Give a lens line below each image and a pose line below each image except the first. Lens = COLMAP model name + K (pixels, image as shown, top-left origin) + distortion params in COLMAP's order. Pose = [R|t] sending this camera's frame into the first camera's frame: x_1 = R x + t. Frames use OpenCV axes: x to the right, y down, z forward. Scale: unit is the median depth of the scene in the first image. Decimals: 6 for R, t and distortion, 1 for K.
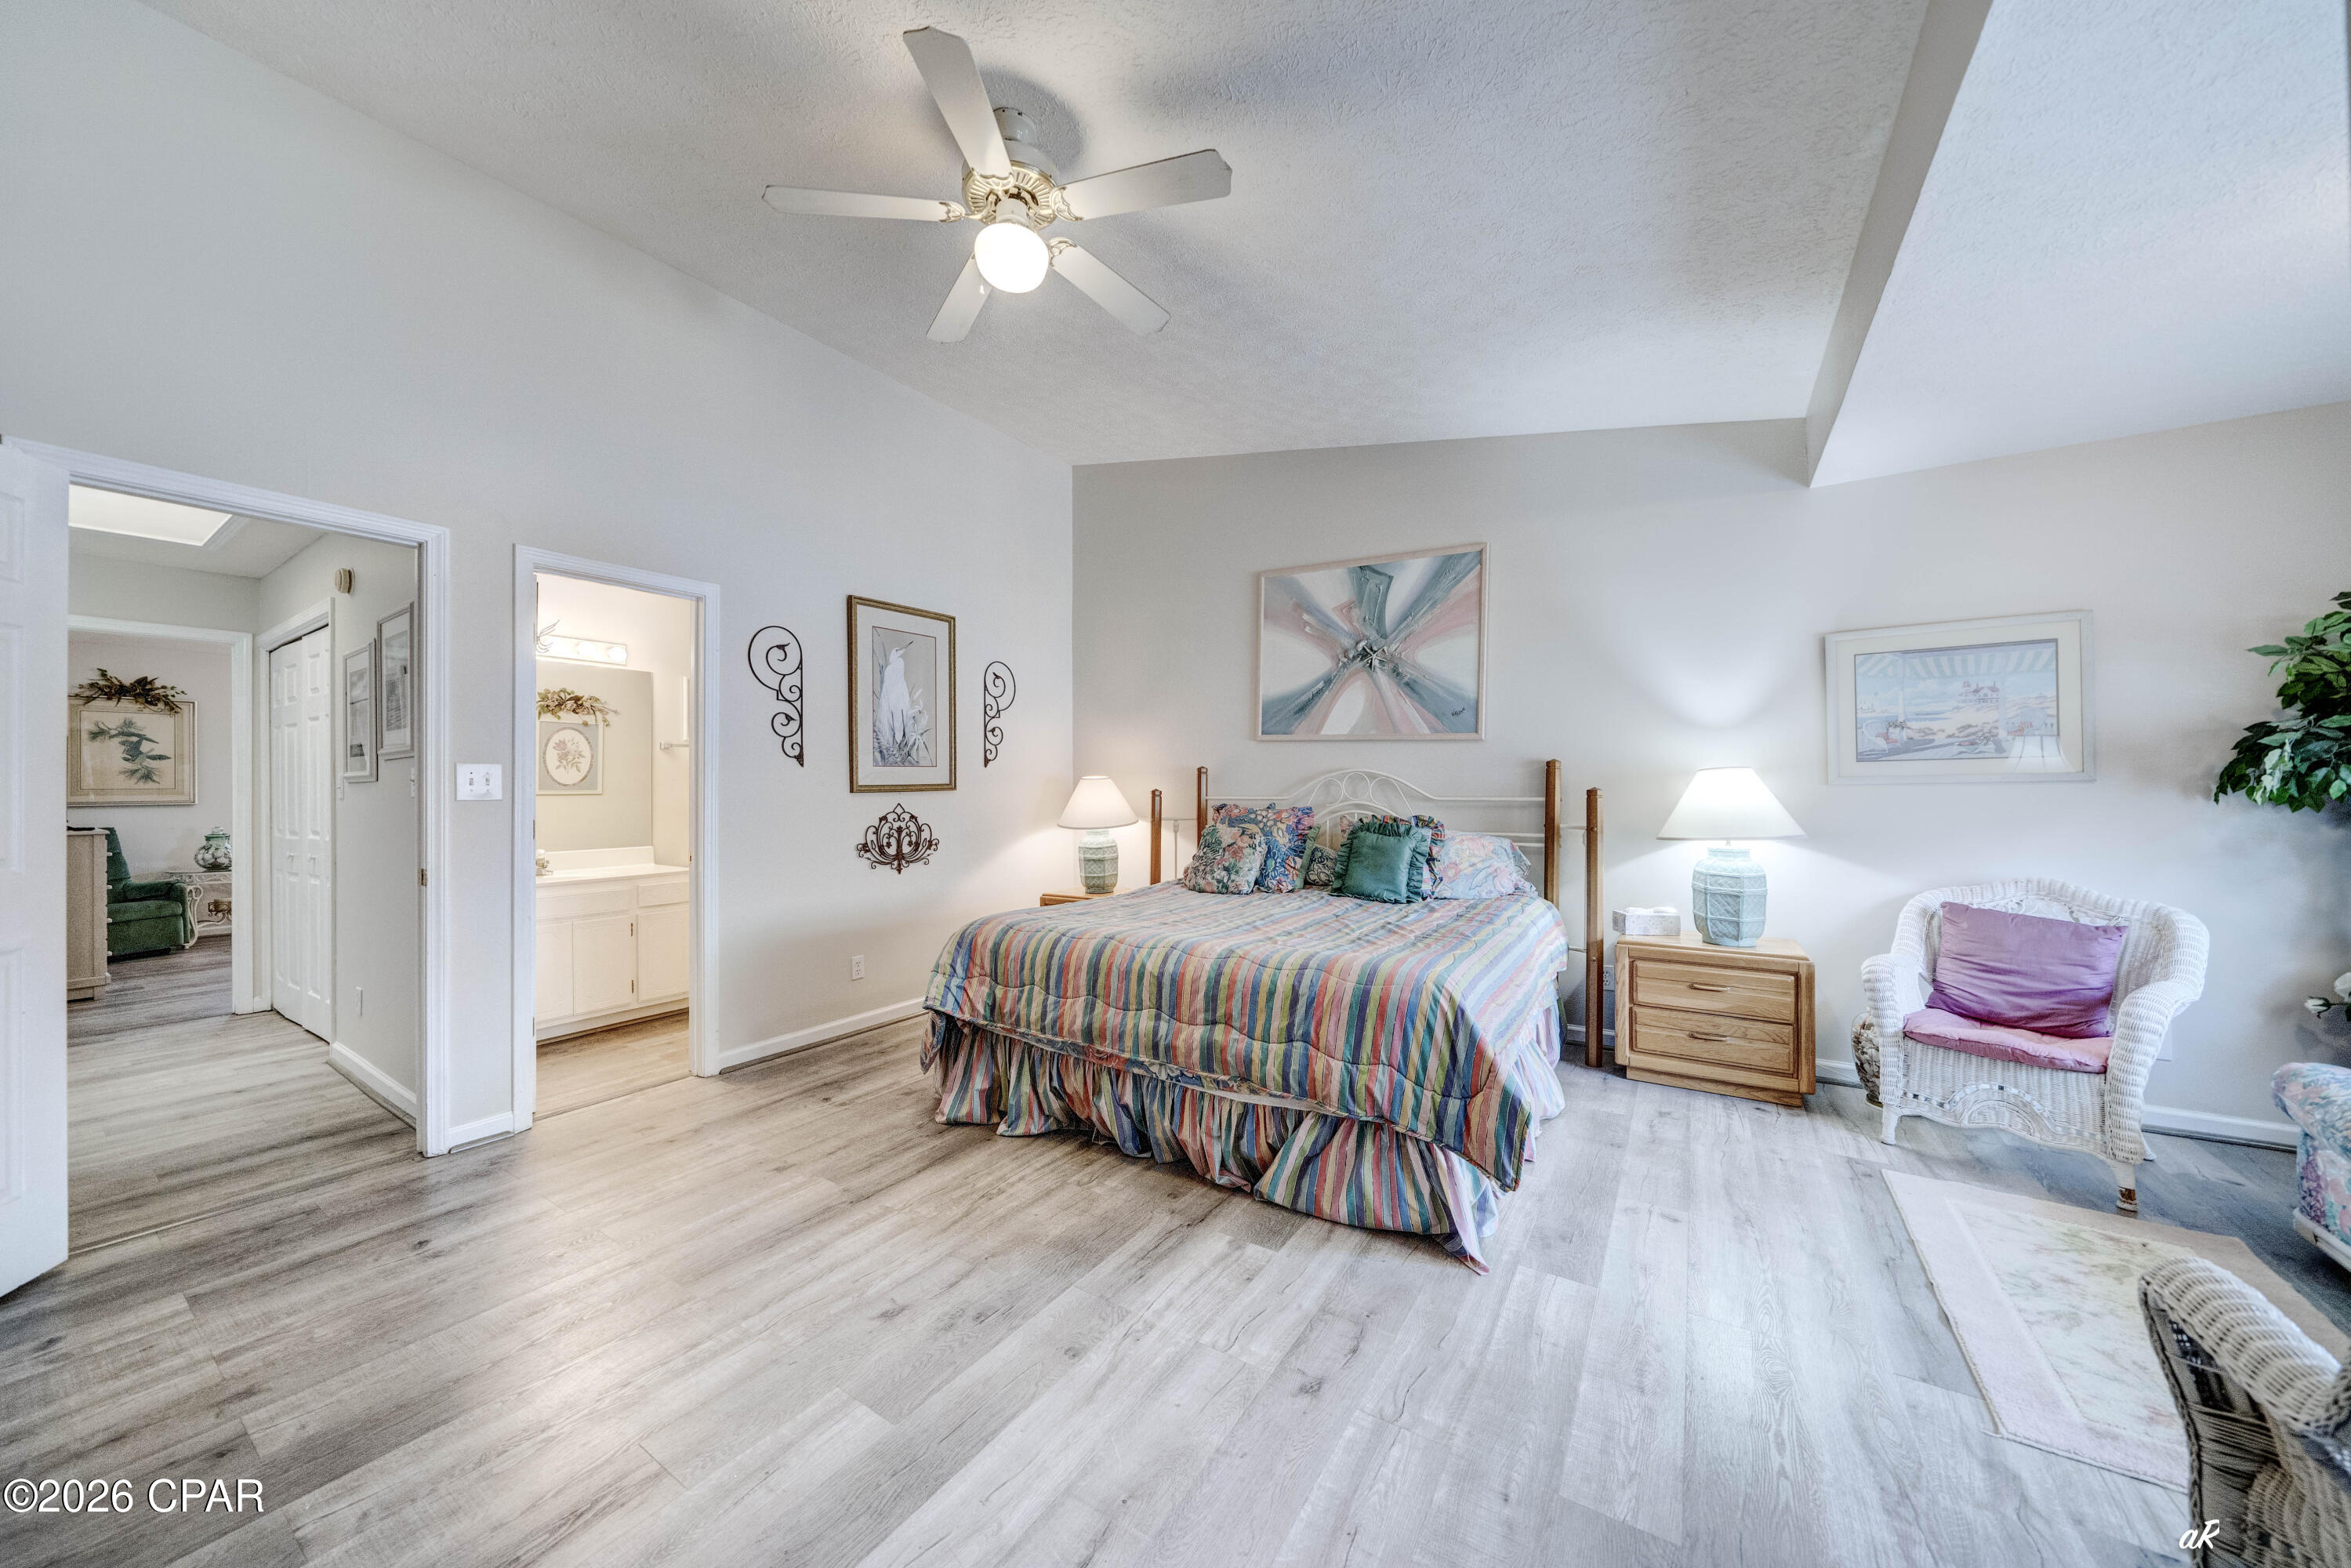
lens RADIAL K [[812.4, 0, 1170.7], [0, 812.4, 781.4], [0, 0, 1]] dist [-0.002154, -0.000387]
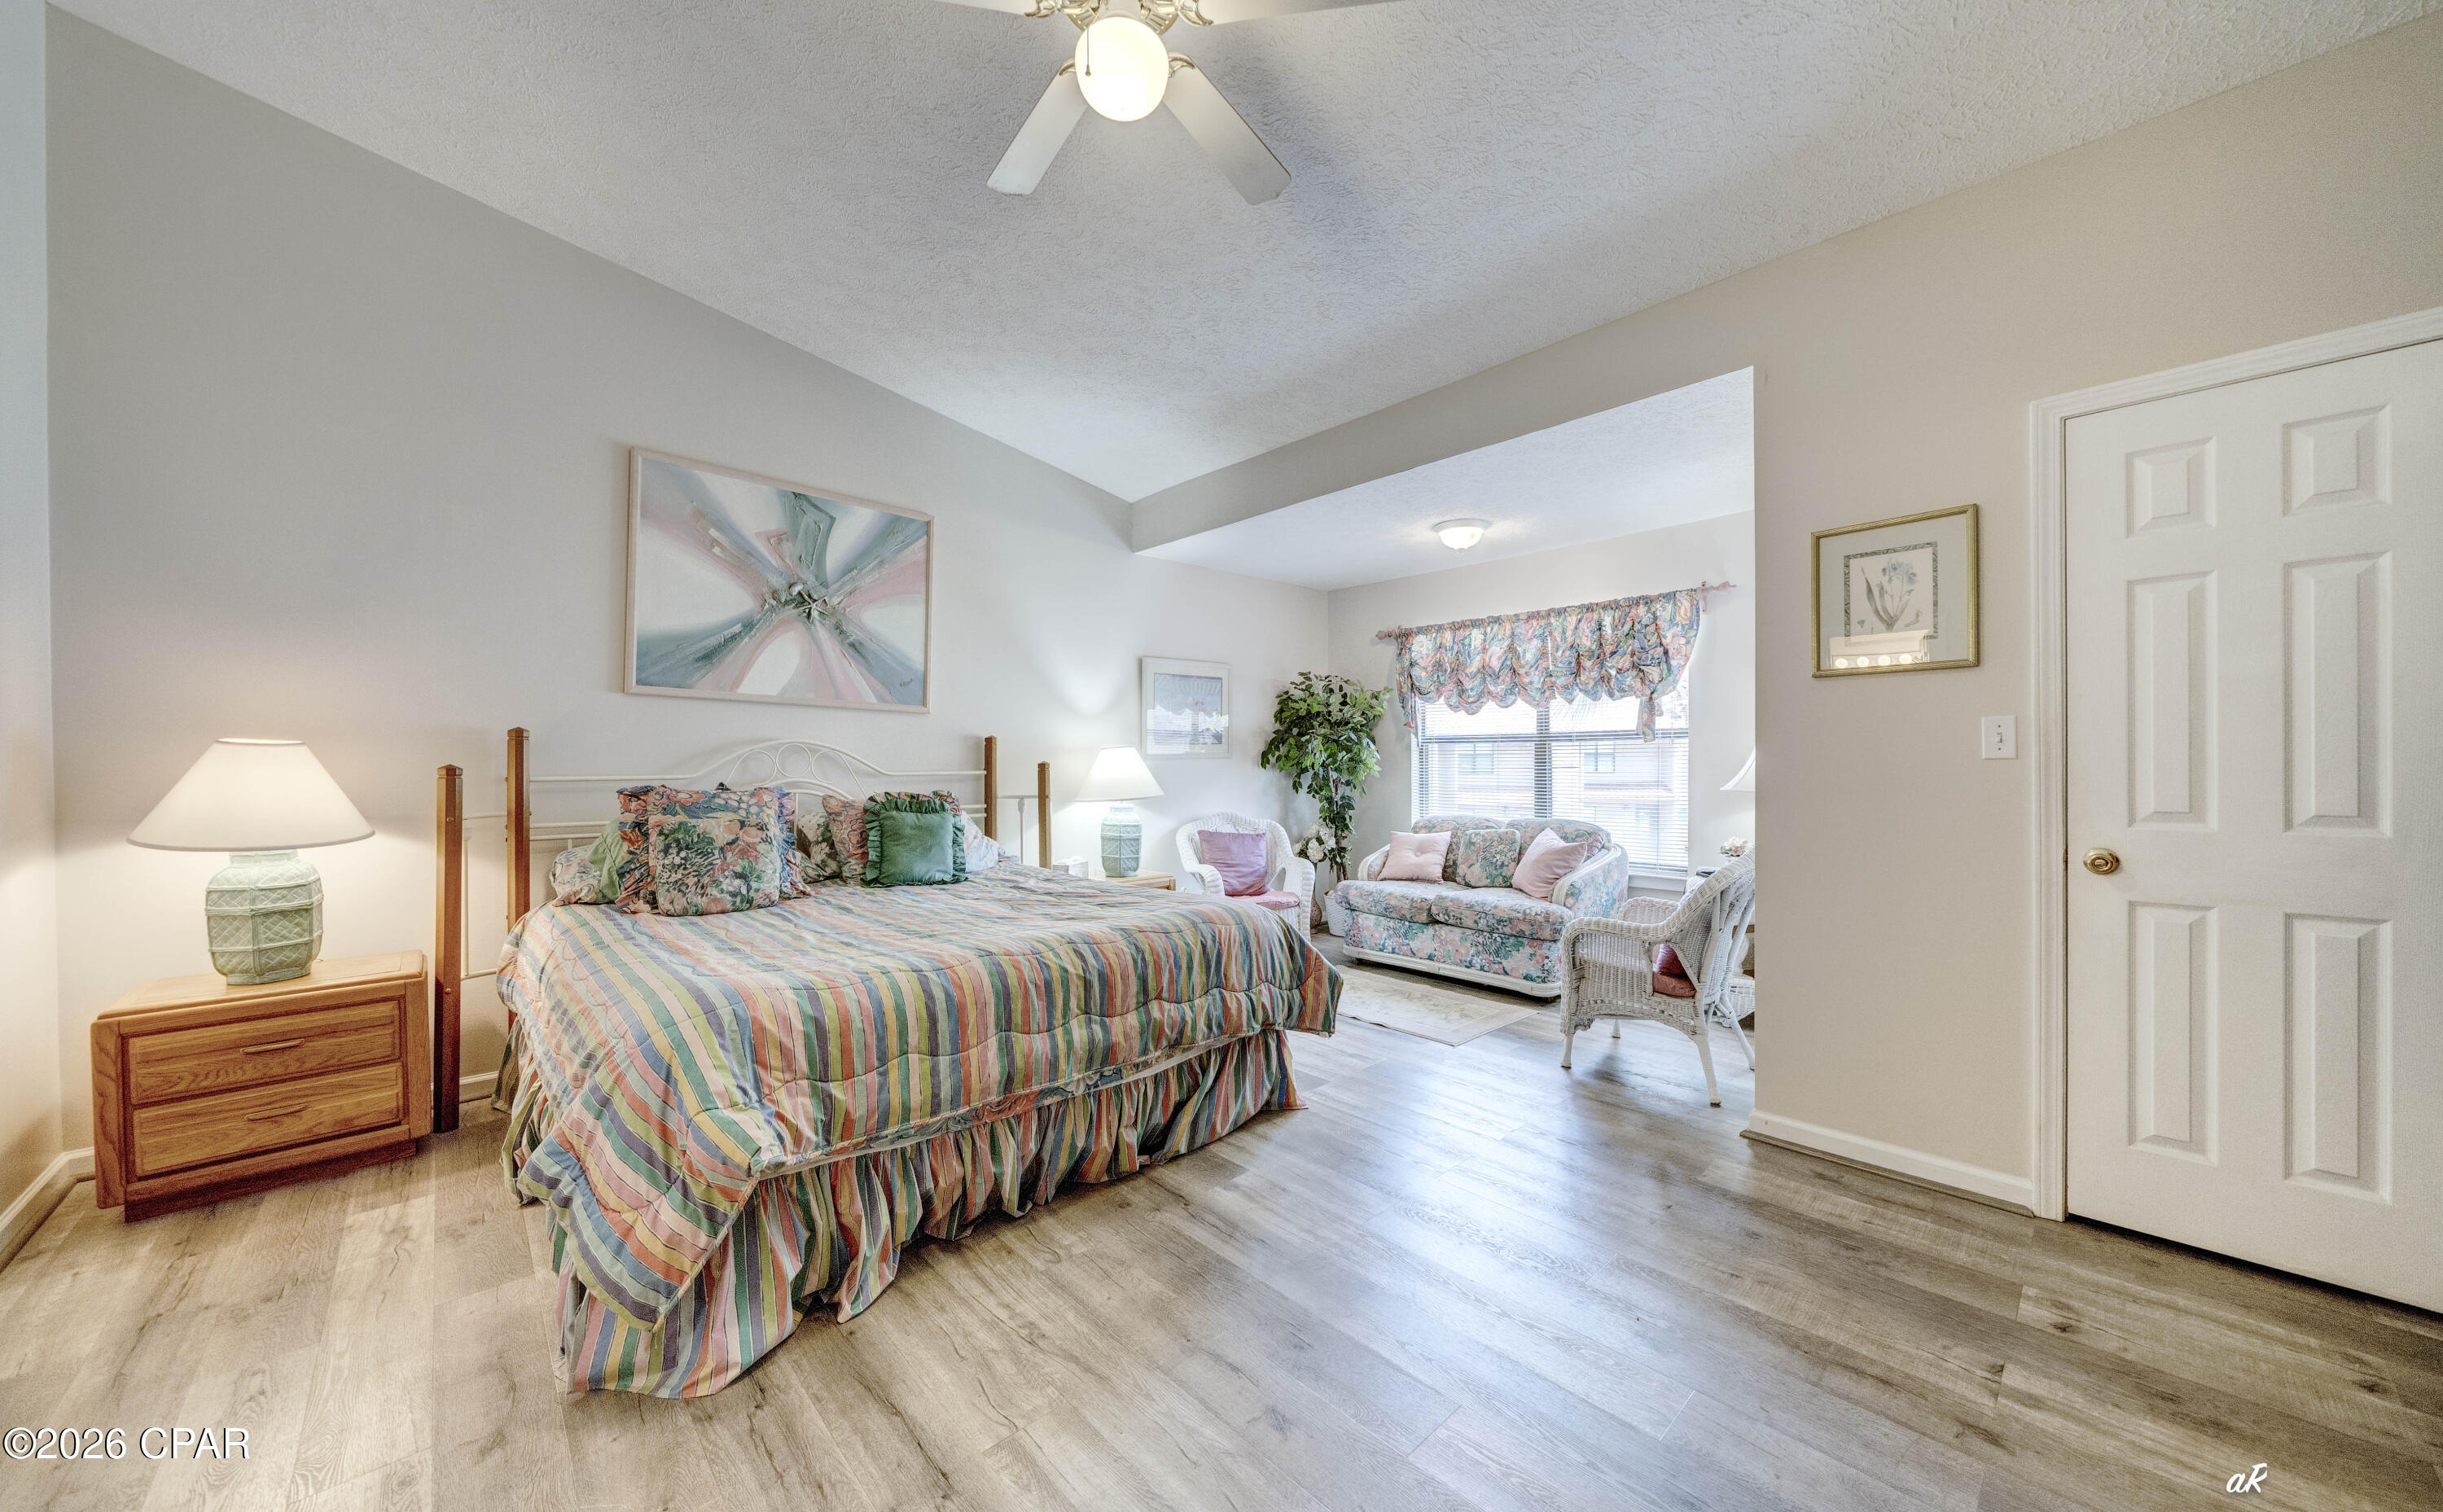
lens RADIAL K [[848.6, 0, 1232.6], [0, 848.6, 766.0], [0, 0, 1]] dist [-0.000073, 0.000023]
pose [[0.238094, -0.005066, 0.971229, -0.558103], [-0.003837, 0.999974, 0.006157, 0.005520], [-0.971234, -0.005192, 0.238069, 0.409183]]
